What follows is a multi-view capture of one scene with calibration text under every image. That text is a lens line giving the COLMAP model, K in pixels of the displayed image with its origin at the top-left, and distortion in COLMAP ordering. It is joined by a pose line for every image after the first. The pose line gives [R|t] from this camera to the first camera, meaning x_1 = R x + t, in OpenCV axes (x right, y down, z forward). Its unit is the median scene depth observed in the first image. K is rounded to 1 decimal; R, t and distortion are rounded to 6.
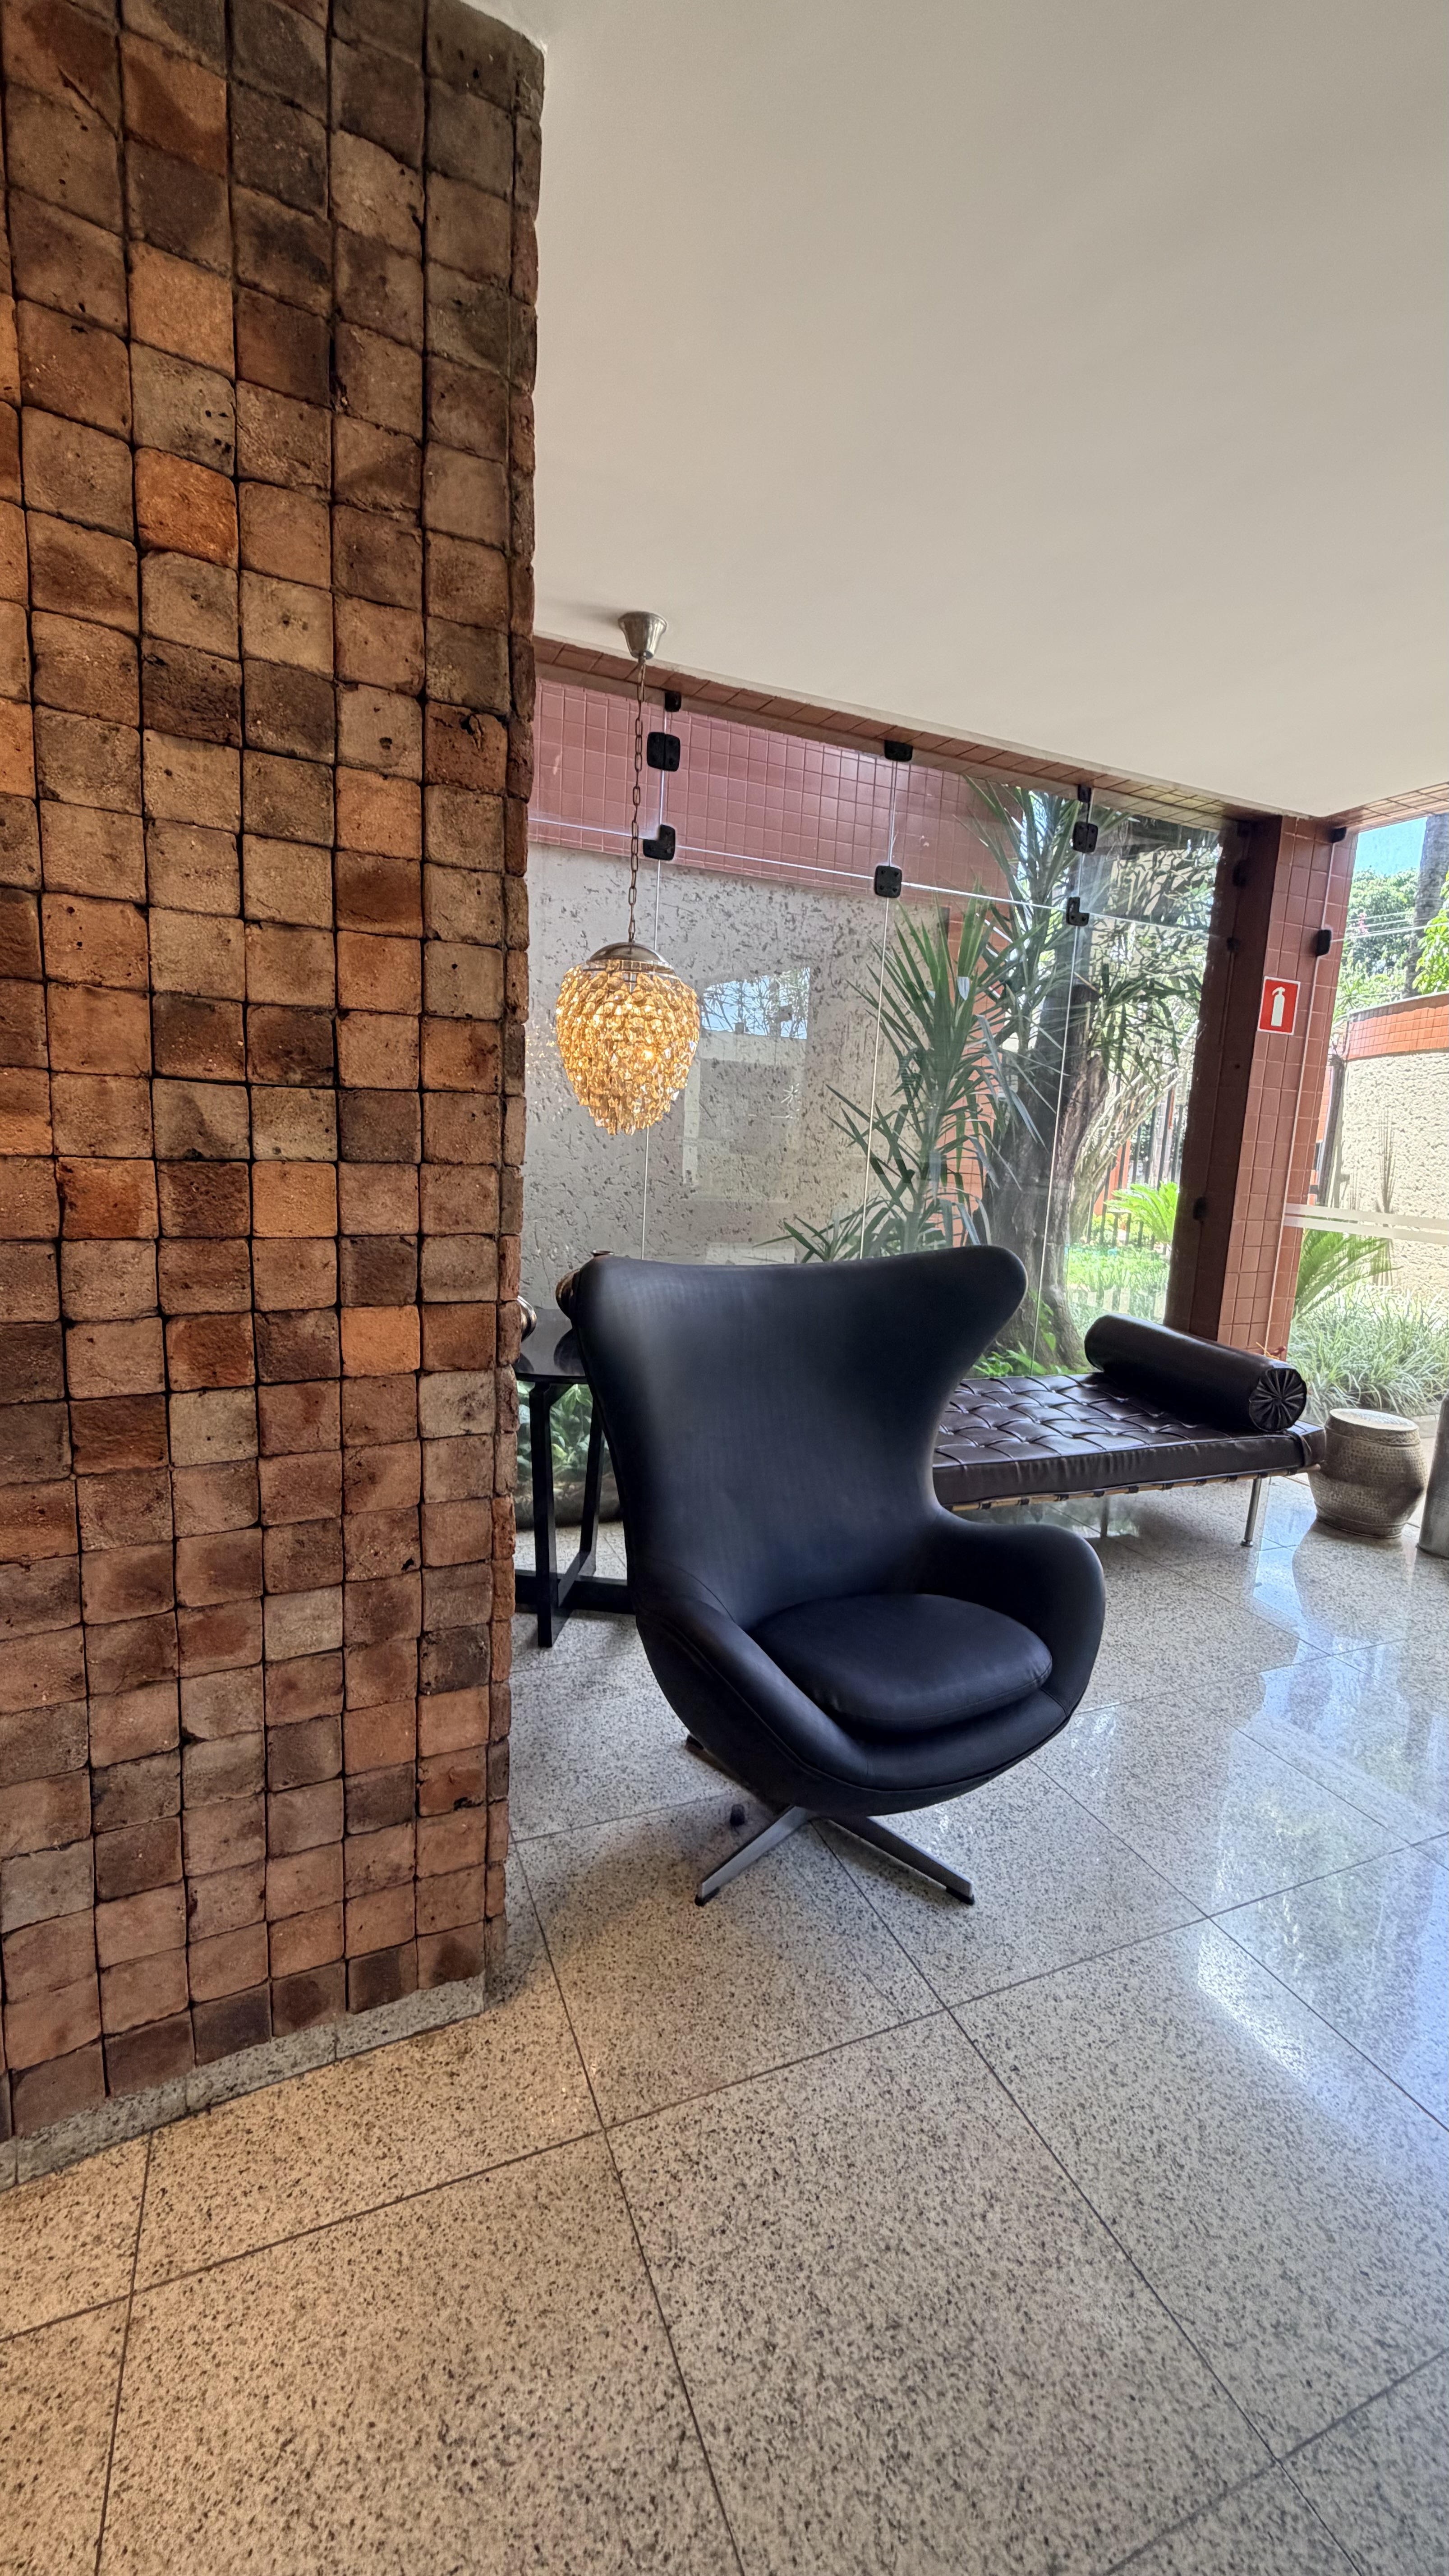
lens RADIAL K [[1012.7, 0, 726.6], [0, 1012.7, 1285.8], [0, 0, 1]] dist [0.000883, -0.000060]
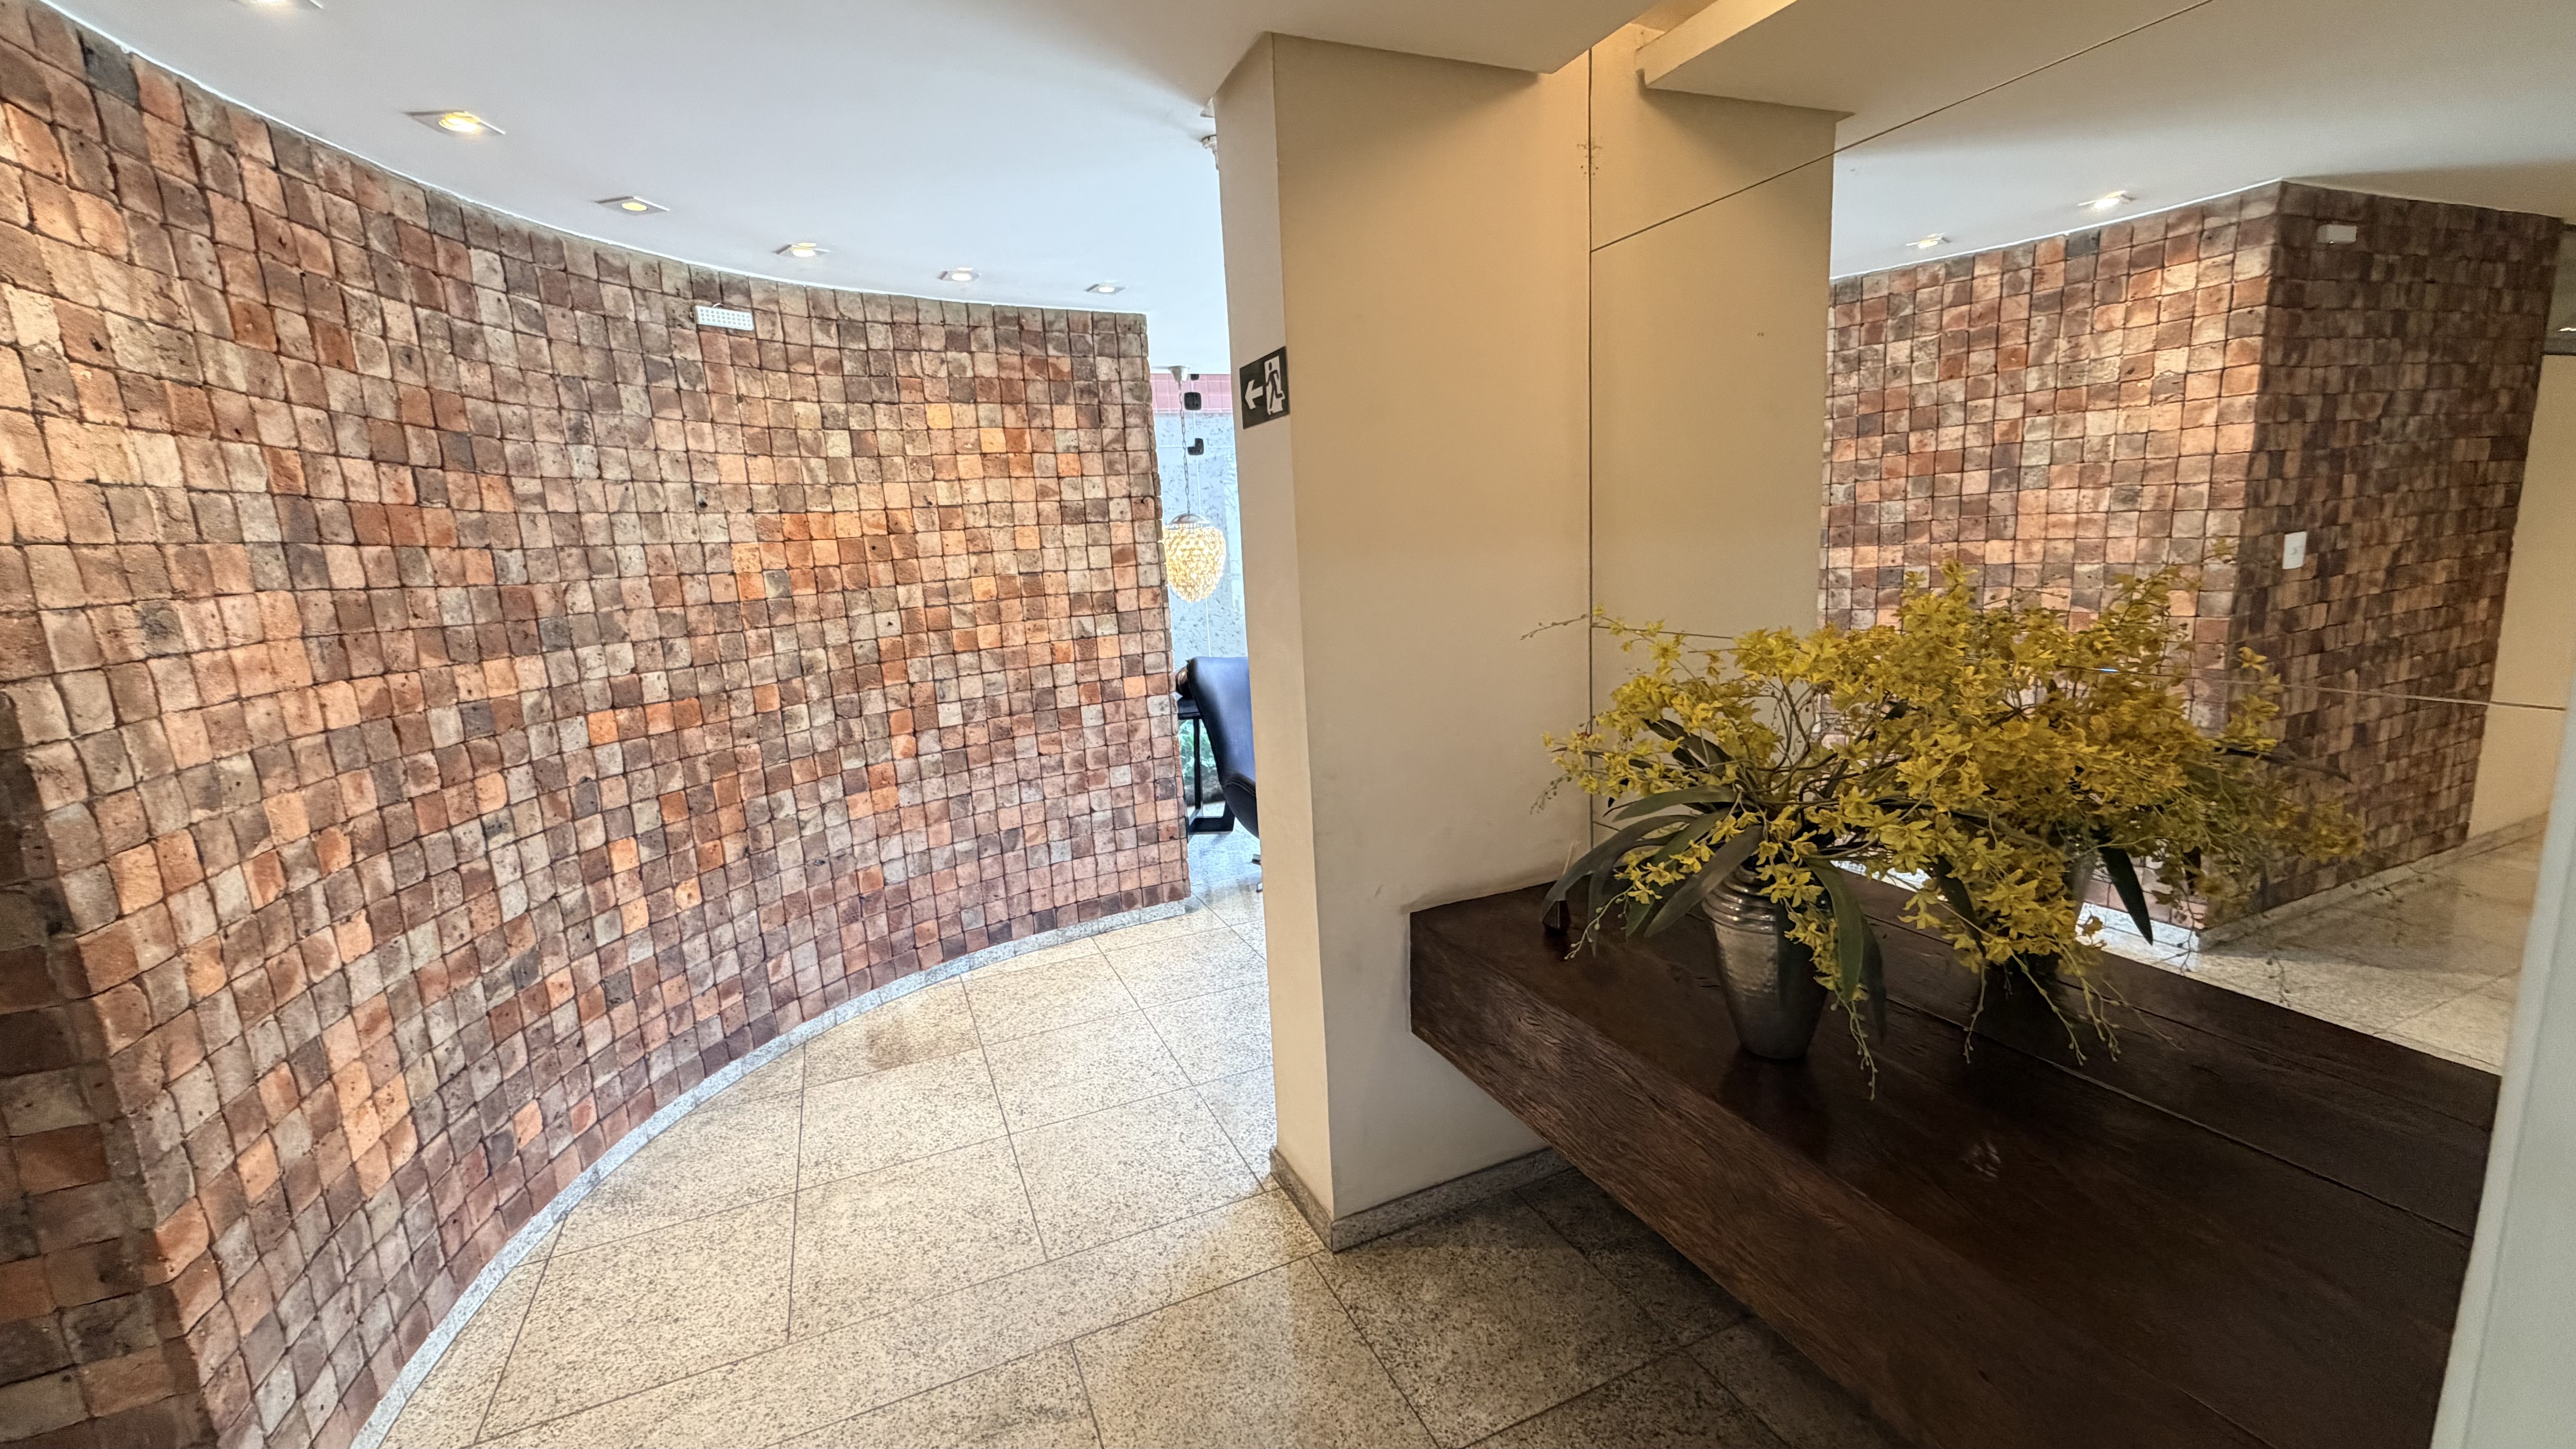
lens RADIAL K [[1012.7, 0, 1284.6], [0, 1012.7, 722.4], [0, 0, 1]] dist [0.000883, -0.000060]
pose [[0.994180, -0.107079, -0.011821, 0.174546], [0.107344, 0.993915, 0.024705, 0.147609], [0.009104, -0.025830, 0.999625, -2.390331]]
